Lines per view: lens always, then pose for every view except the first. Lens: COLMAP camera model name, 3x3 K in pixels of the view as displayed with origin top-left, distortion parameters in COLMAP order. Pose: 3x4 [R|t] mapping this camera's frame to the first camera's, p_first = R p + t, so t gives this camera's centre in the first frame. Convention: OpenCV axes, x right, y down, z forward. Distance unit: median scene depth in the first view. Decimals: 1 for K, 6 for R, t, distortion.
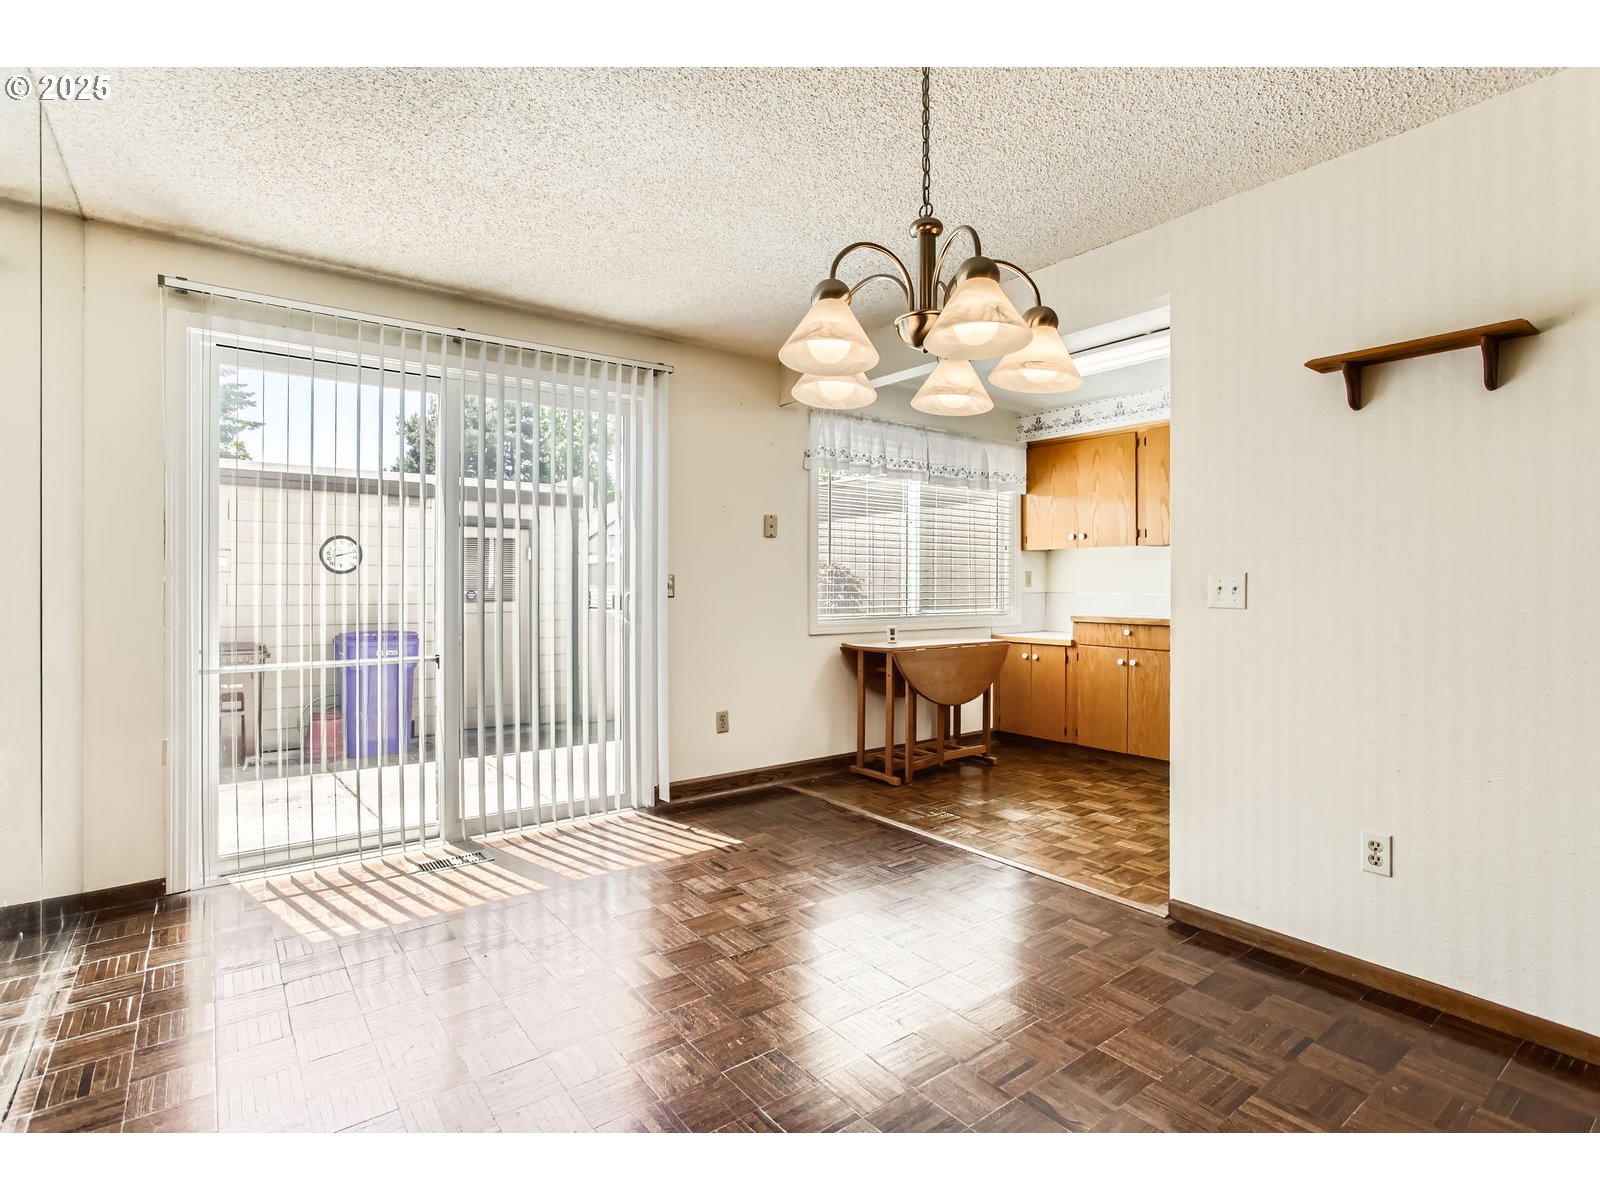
lens RADIAL K [[789.8, 0, 791.1], [0, 789.8, 599.3], [0, 0, 1]] dist [-0.039476, 0.023165]
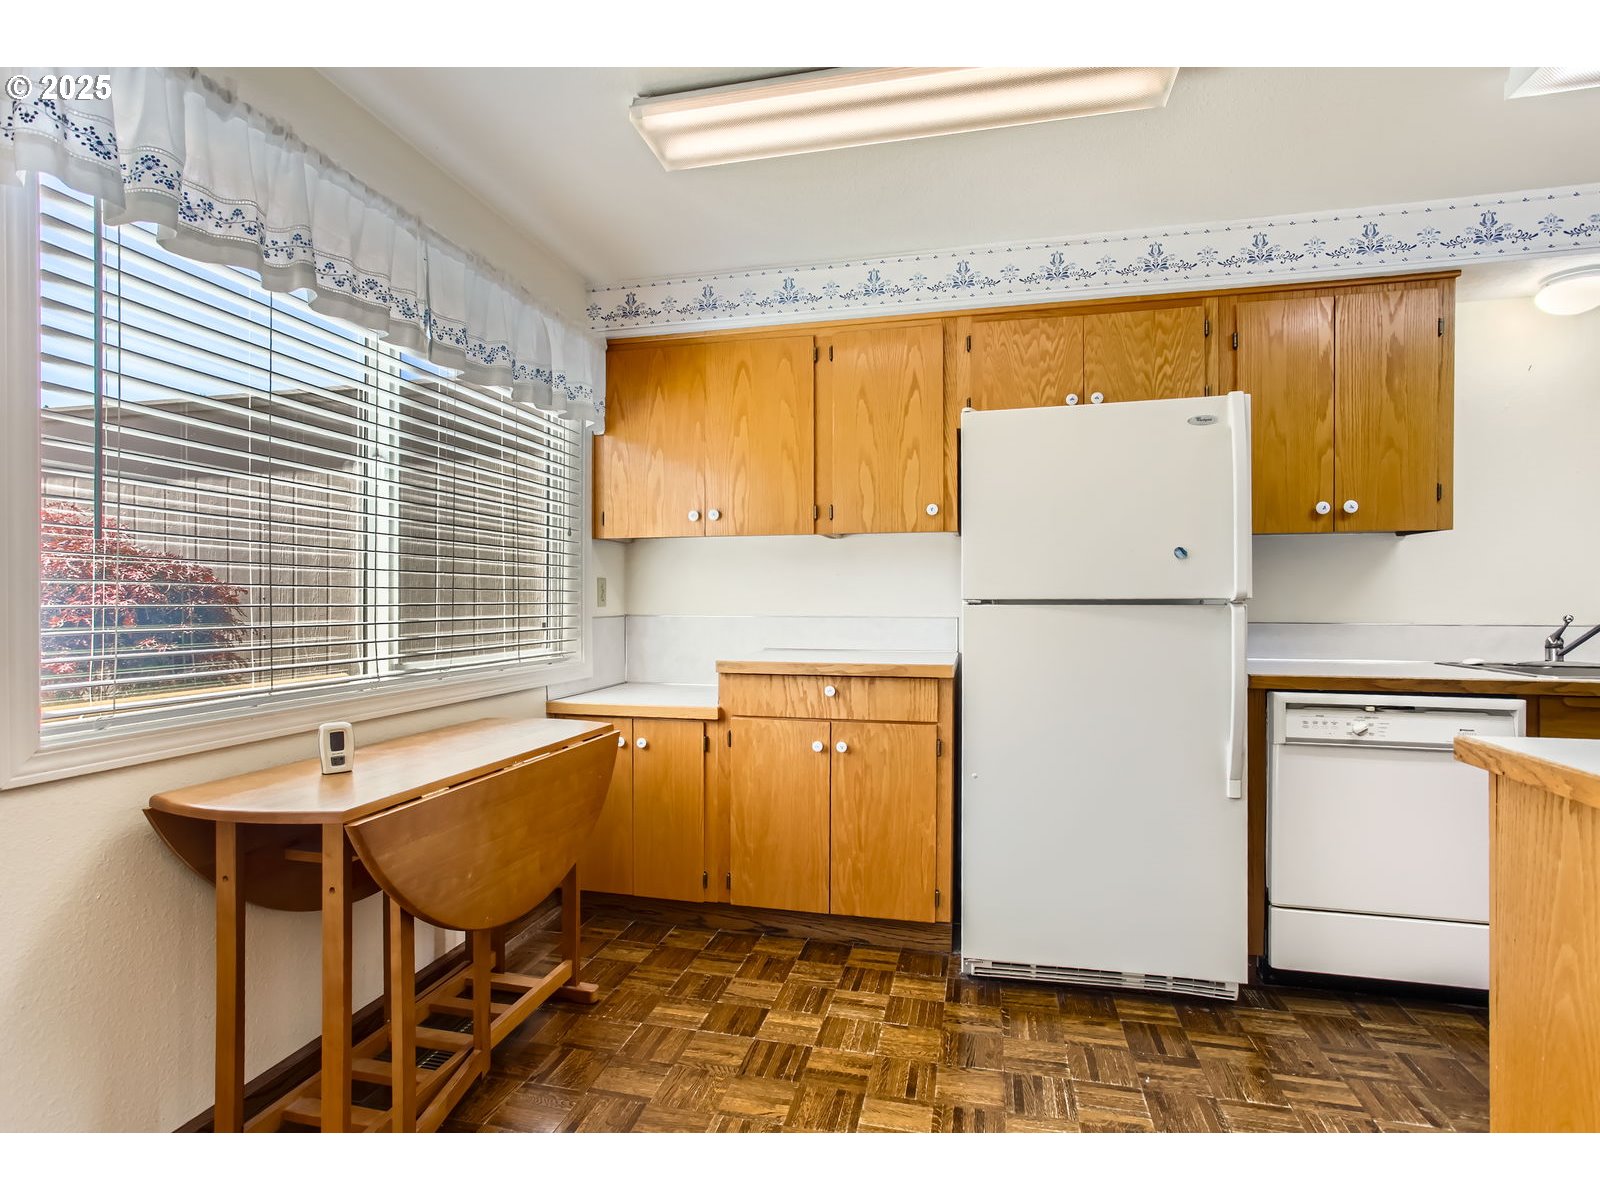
lens RADIAL K [[789.8, 0, 791.1], [0, 789.8, 599.3], [0, 0, 1]] dist [-0.039476, 0.023165]
pose [[0.767546, -0.001519, 0.640992, 0.060933], [0.013071, 0.999826, -0.013283, -0.013974], [-0.640861, 0.018573, 0.767432, 0.600848]]
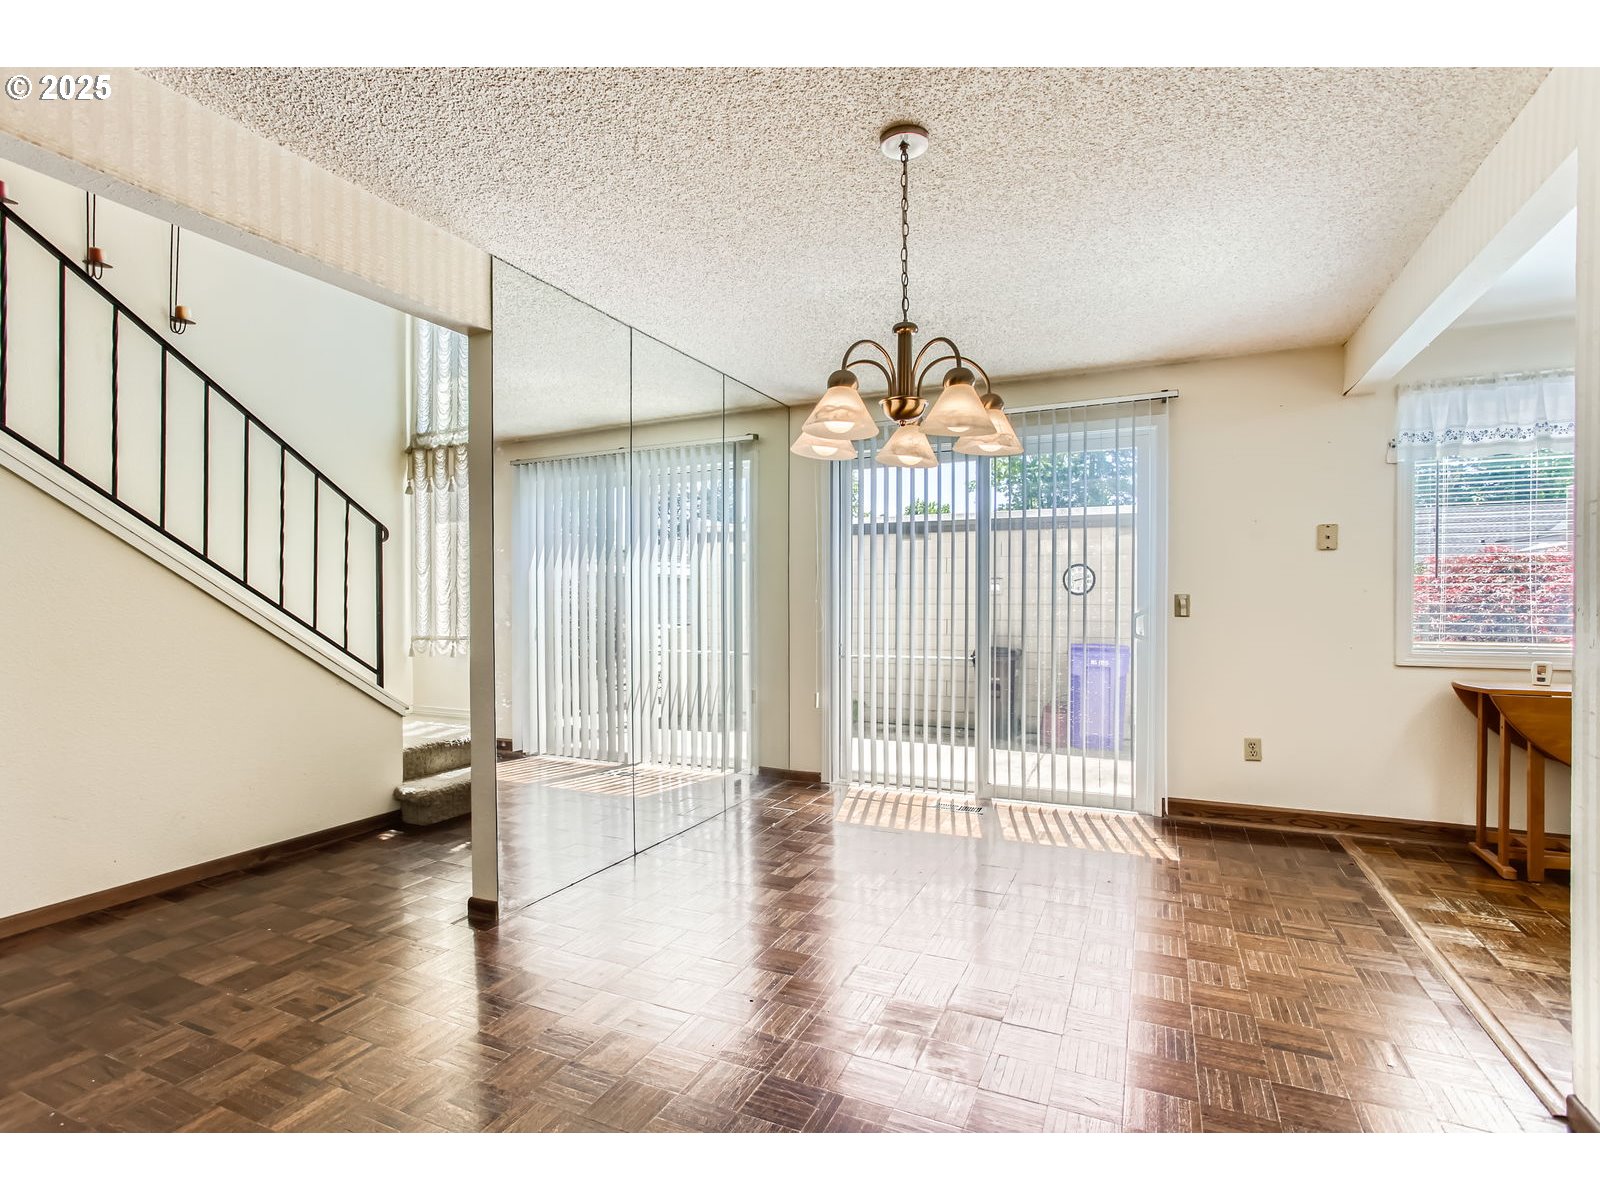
lens RADIAL K [[770.6, 0, 795.5], [0, 770.6, 627.0], [0, 0, 1]] dist [-0.034429, 0.021229]
pose [[0.476126, 0.024291, -0.879041, 0.407505], [-0.016789, 0.999687, 0.018531, 0.001010], [0.879217, 0.005935, 0.476385, 0.077168]]
